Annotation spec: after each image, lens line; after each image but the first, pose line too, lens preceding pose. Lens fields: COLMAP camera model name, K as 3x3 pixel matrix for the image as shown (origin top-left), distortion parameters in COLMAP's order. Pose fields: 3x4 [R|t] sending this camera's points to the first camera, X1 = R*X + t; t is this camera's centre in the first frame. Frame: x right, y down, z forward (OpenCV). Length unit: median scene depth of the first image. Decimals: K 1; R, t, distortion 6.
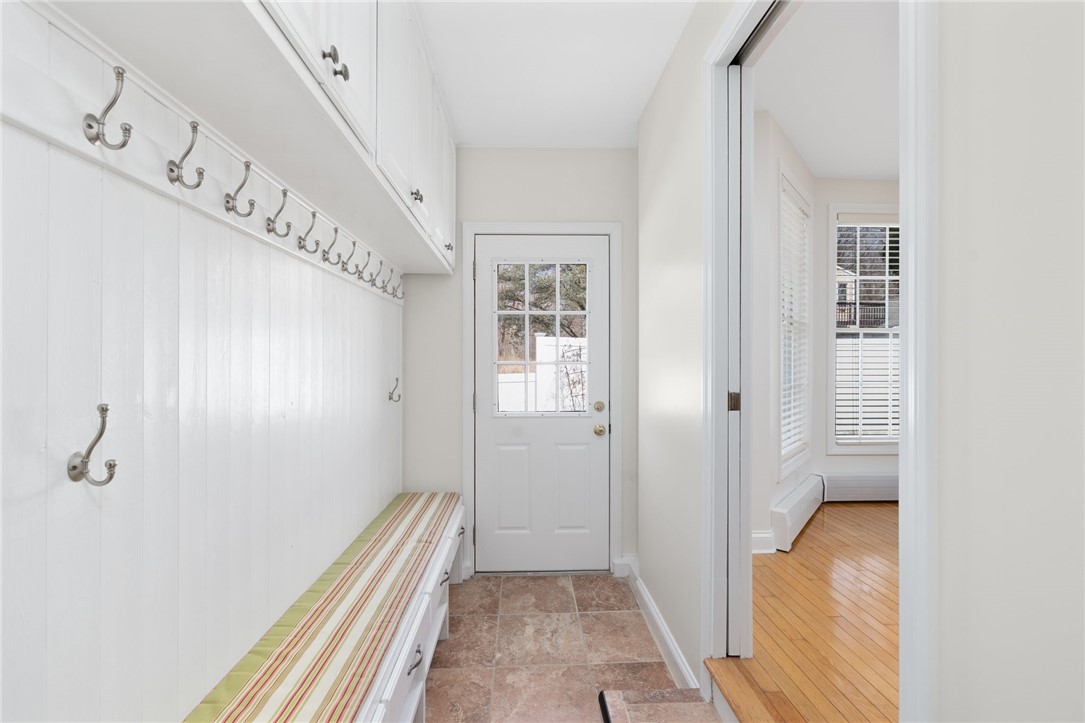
lens RADIAL K [[460.0, 0, 534.3], [0, 460.0, 358.3], [0, 0, 1]] dist [-0.001300, -0.000121]
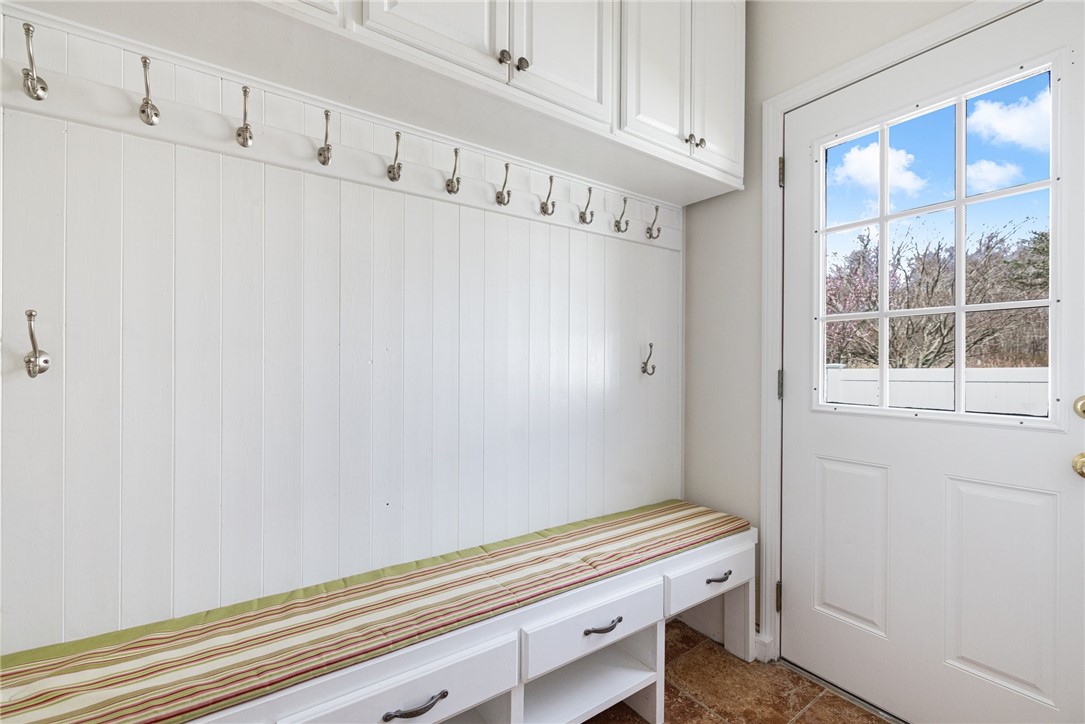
lens RADIAL K [[467.4, 0, 528.9], [0, 467.4, 359.1], [0, 0, 1]] dist [0.002104, -0.000067]
pose [[0.544236, -0.003290, -0.838926, 0.242334], [0.007628, 0.999970, 0.001027, 0.066212], [0.838897, -0.006959, 0.544245, 0.416022]]
